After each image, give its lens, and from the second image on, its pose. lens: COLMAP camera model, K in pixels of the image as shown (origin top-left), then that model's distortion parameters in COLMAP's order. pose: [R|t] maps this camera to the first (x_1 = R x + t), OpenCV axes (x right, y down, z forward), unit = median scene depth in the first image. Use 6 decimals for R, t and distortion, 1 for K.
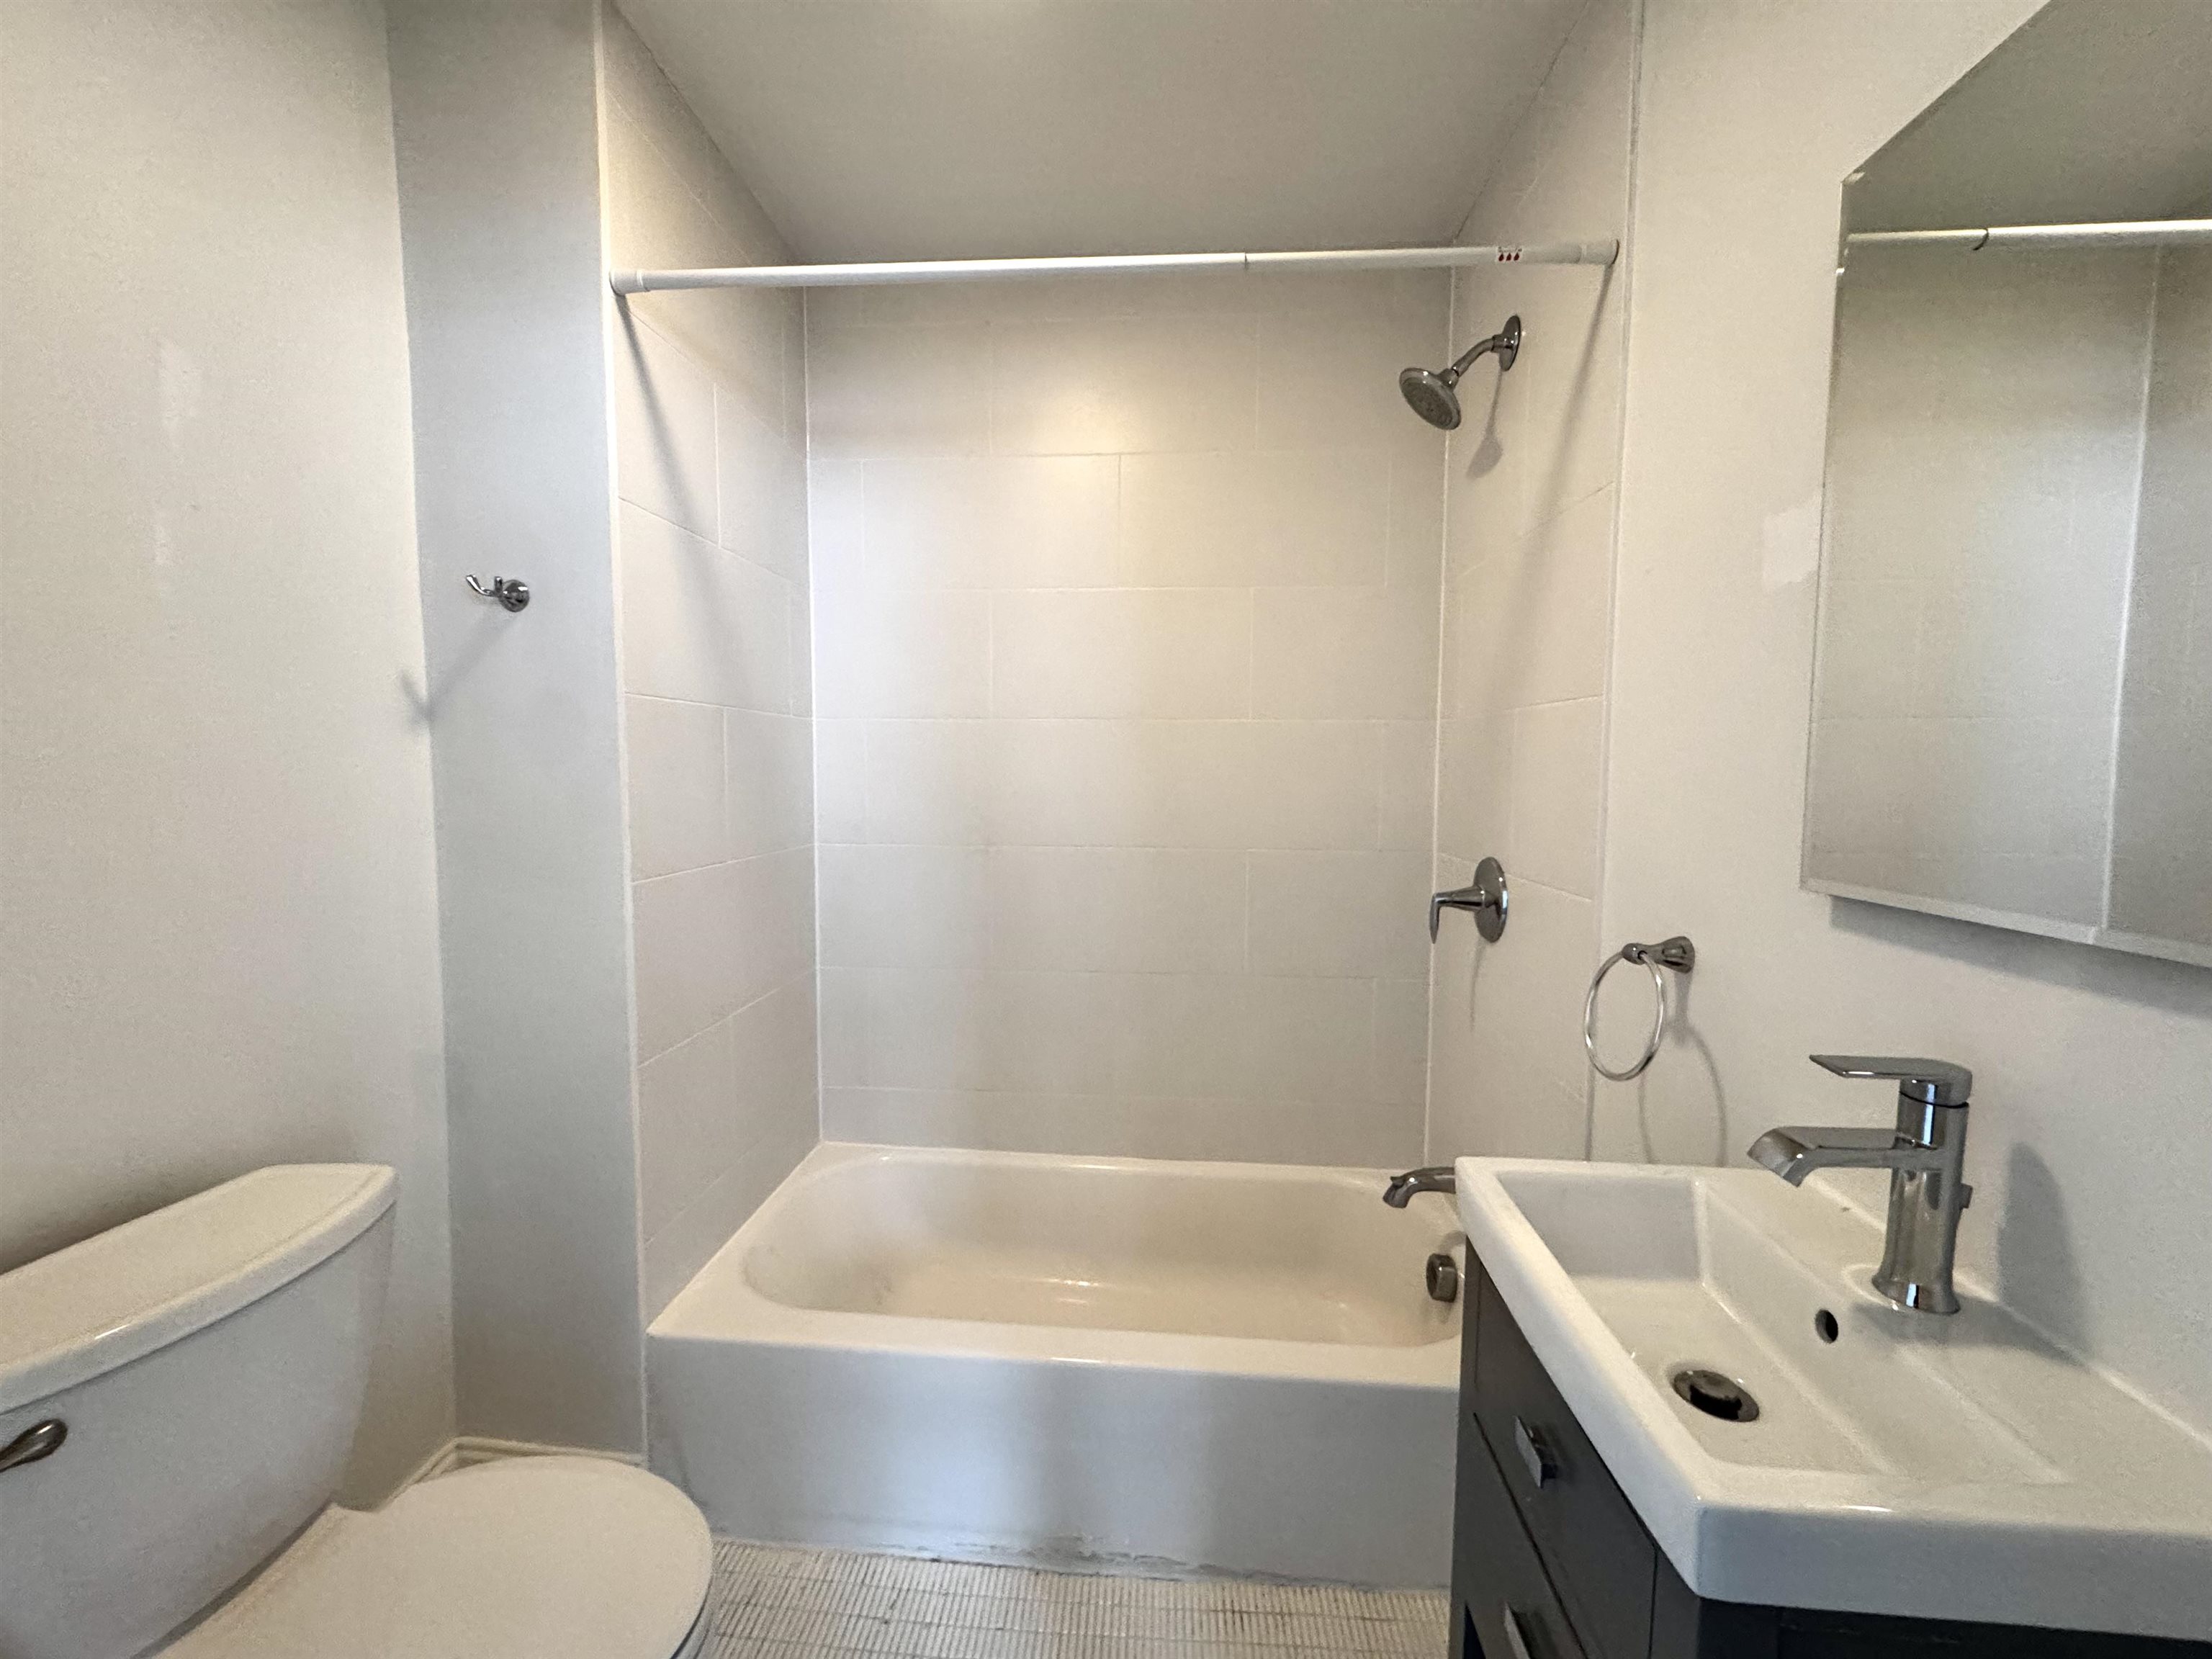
lens RADIAL K [[873.4, 0, 1104.6], [0, 873.4, 825.1], [0, 0, 1]] dist [-0.002449, -0.000480]
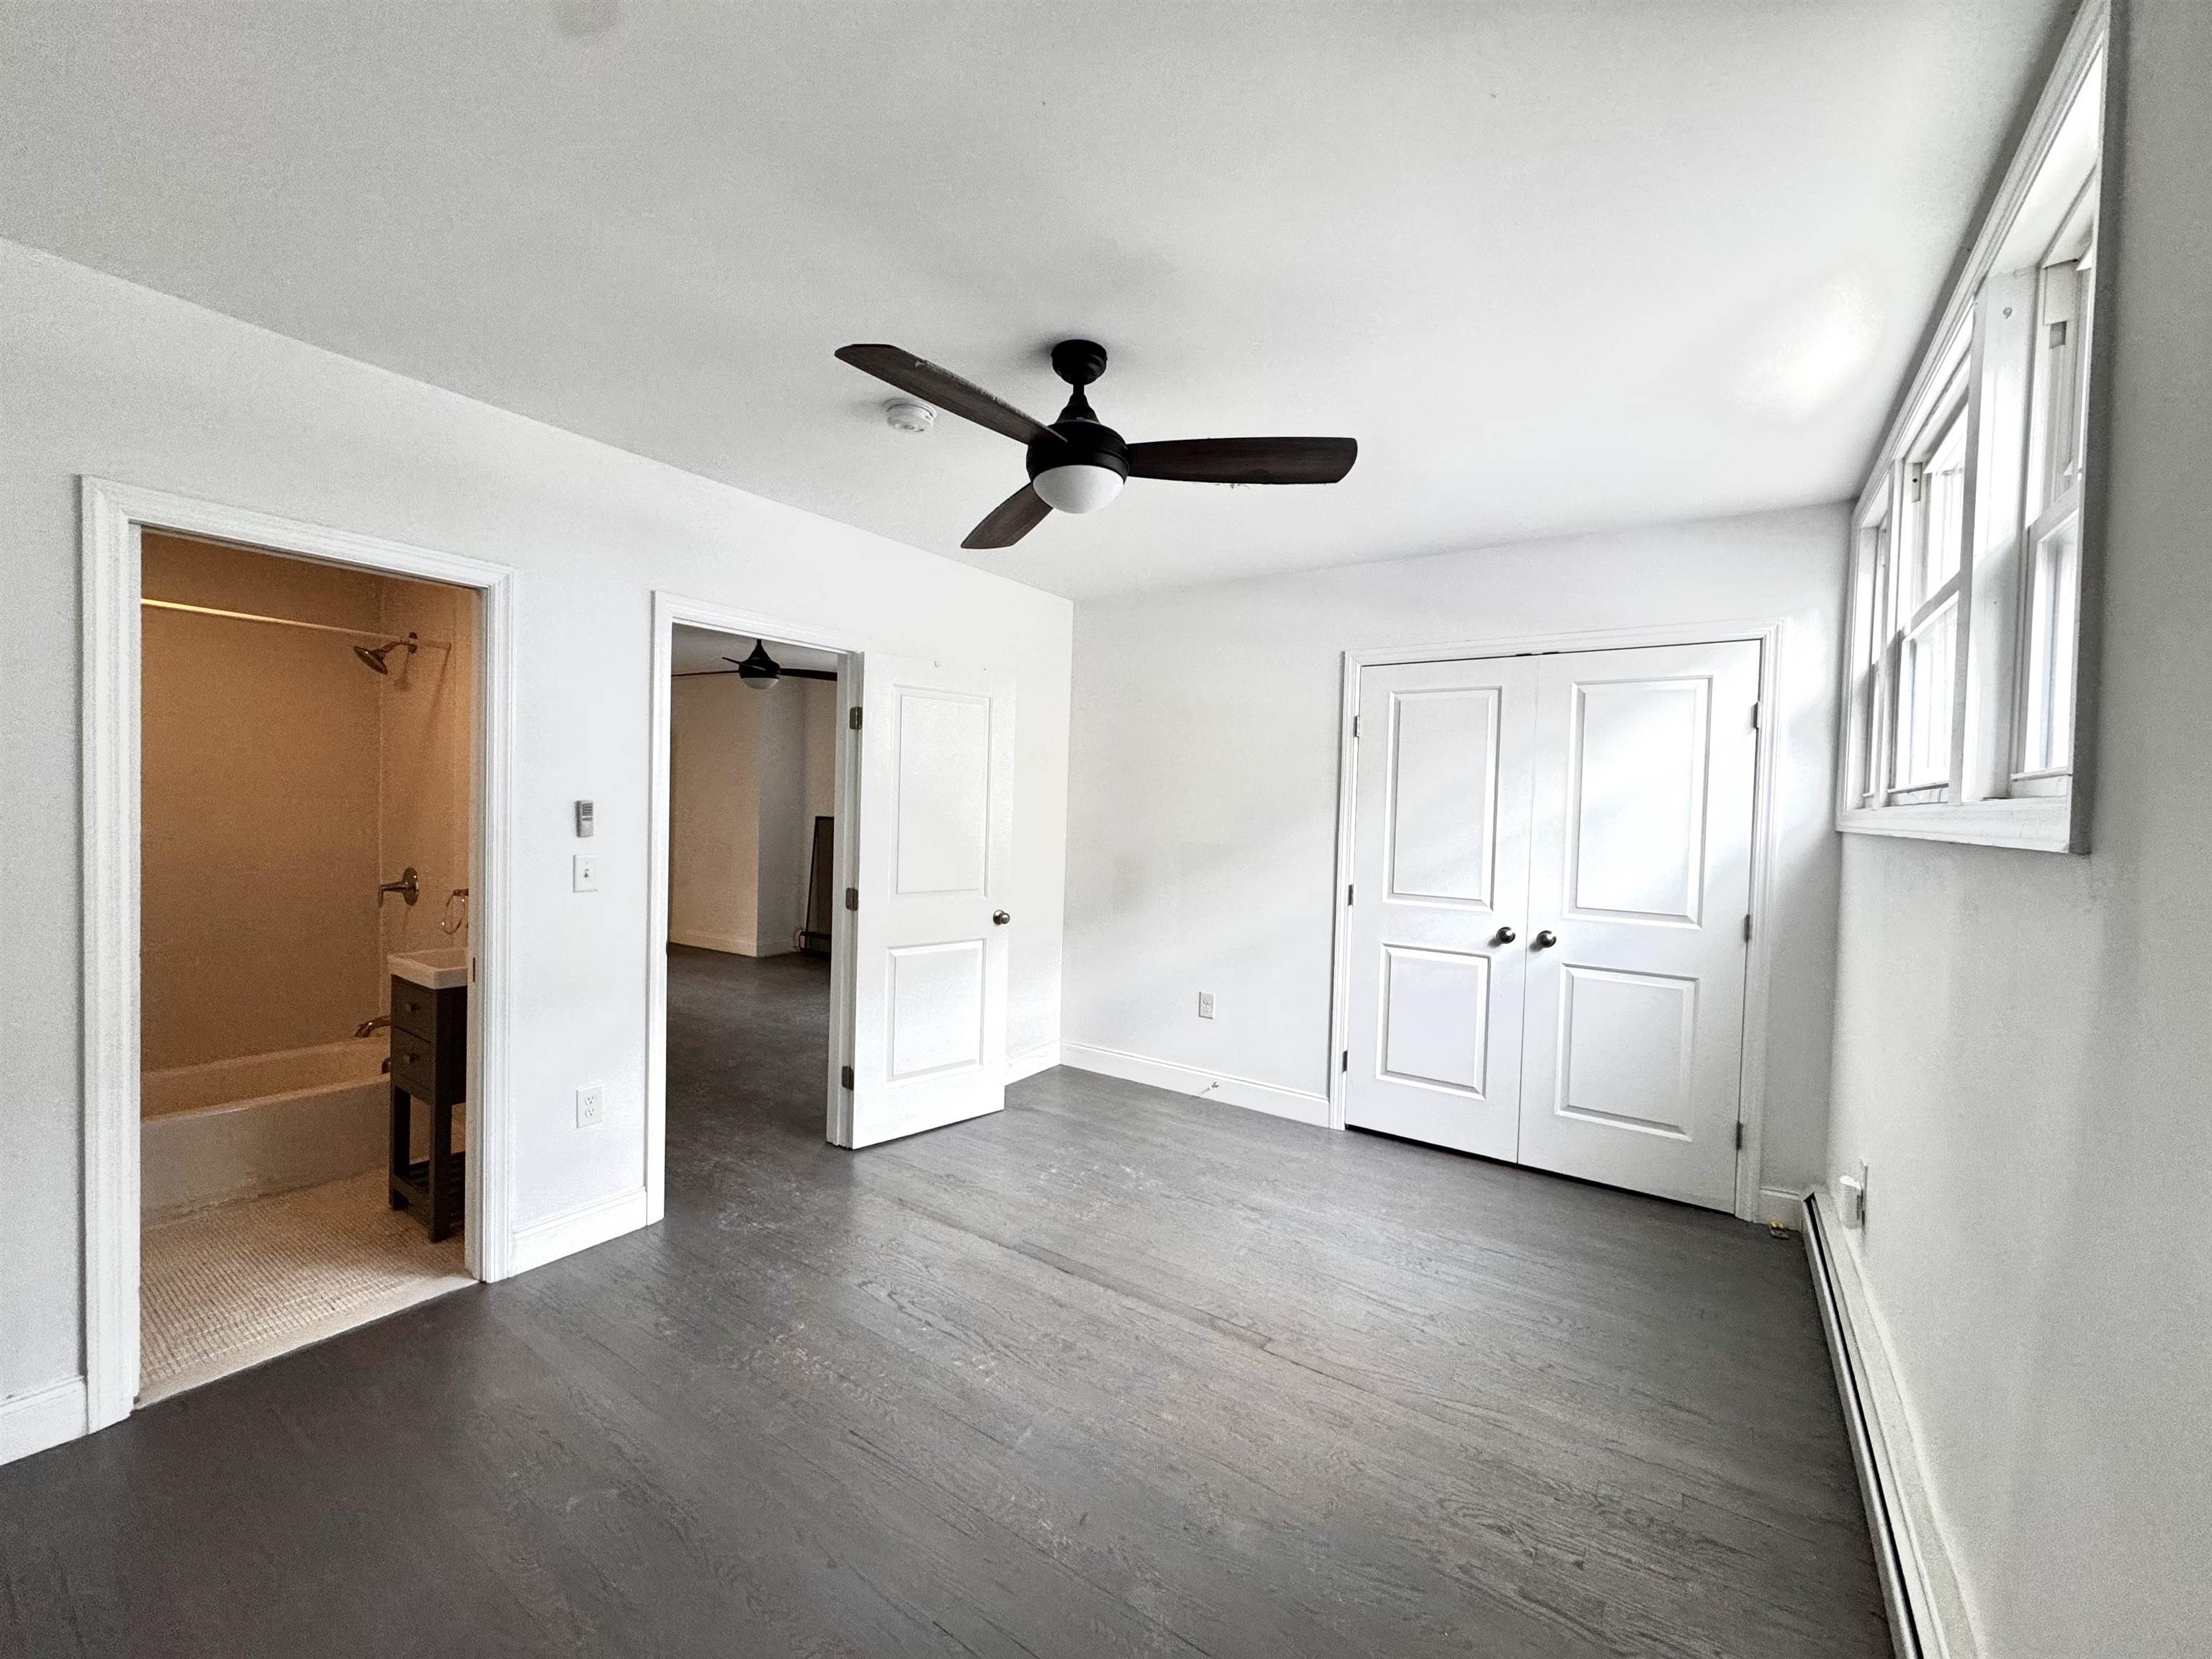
lens RADIAL K [[873.4, 0, 1104.6], [0, 873.4, 825.1], [0, 0, 1]] dist [-0.002449, -0.000480]
pose [[0.496526, -0.013950, 0.867910, -0.607094], [0.037208, 0.999294, -0.005225, 0.008253], [-0.867224, 0.034888, 0.496695, -1.644136]]
